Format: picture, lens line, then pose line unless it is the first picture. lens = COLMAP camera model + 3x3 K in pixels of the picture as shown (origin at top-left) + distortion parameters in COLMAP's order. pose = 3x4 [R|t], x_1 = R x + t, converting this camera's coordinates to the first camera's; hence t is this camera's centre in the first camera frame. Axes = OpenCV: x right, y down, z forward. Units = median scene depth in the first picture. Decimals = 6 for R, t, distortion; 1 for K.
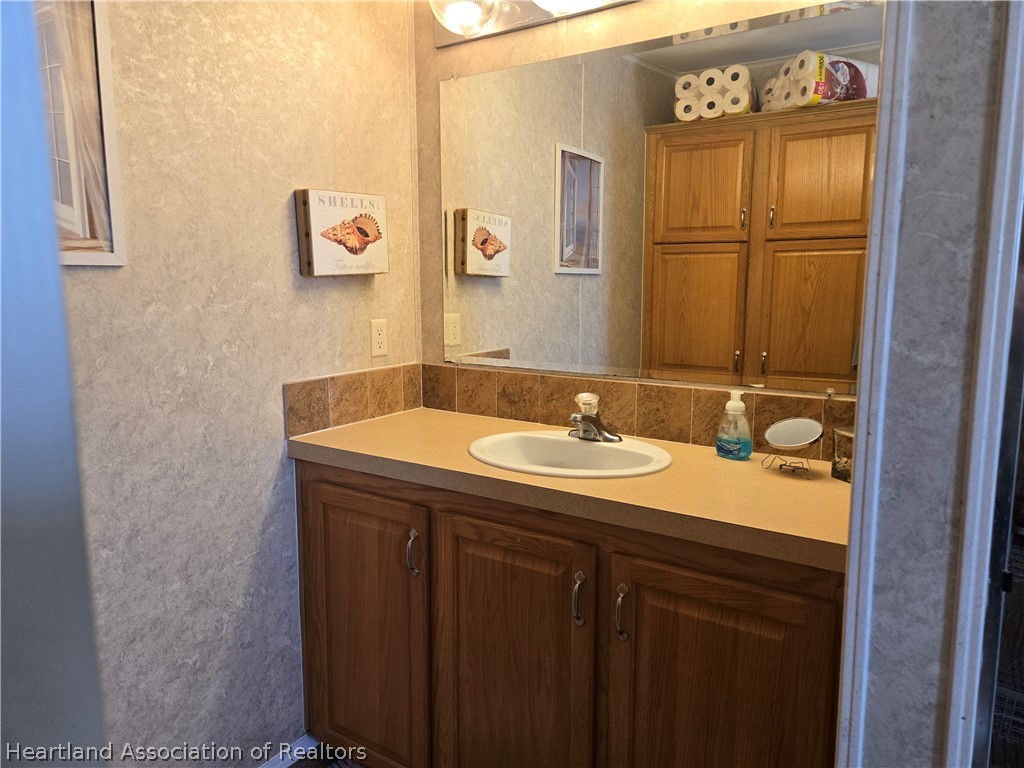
lens RADIAL K [[682.1, 0, 503.4], [0, 682.1, 375.7], [0, 0, 1]] dist [0.065704, -0.050007]
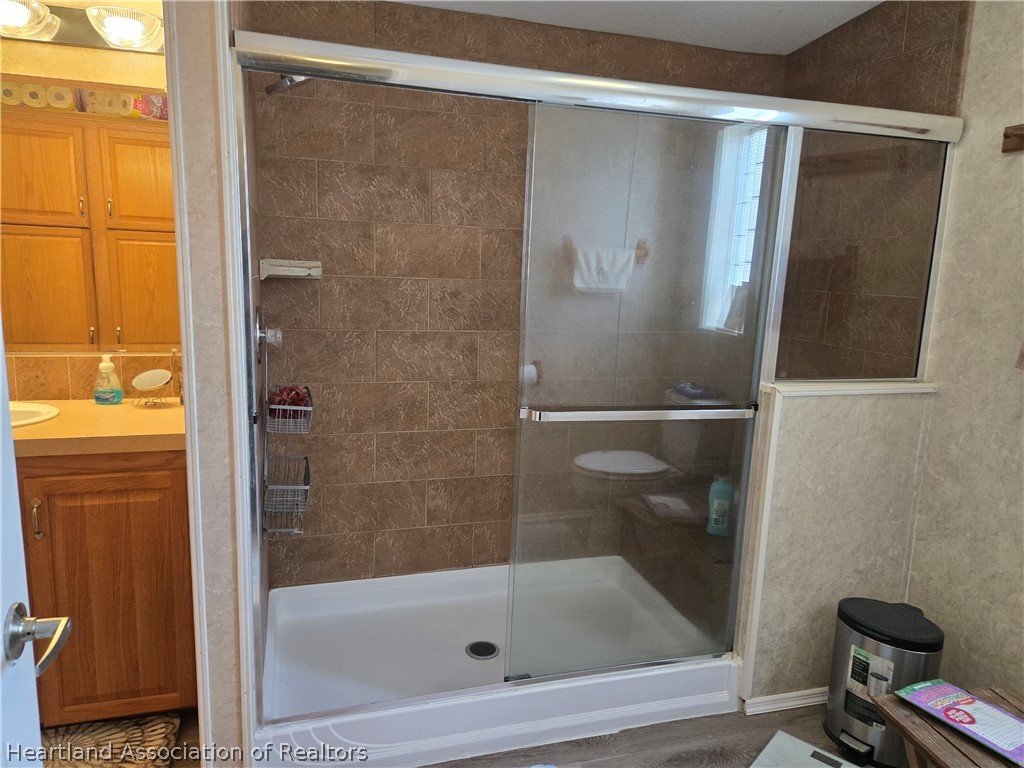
lens RADIAL K [[682.1, 0, 503.3], [0, 682.1, 384.2], [0, 0, 1]] dist [0.065704, -0.050007]
pose [[0.637836, -0.107568, 0.762624, -0.214566], [0.069976, 0.994197, 0.081706, 0.022447], [-0.766987, 0.001250, 0.641661, -0.492063]]
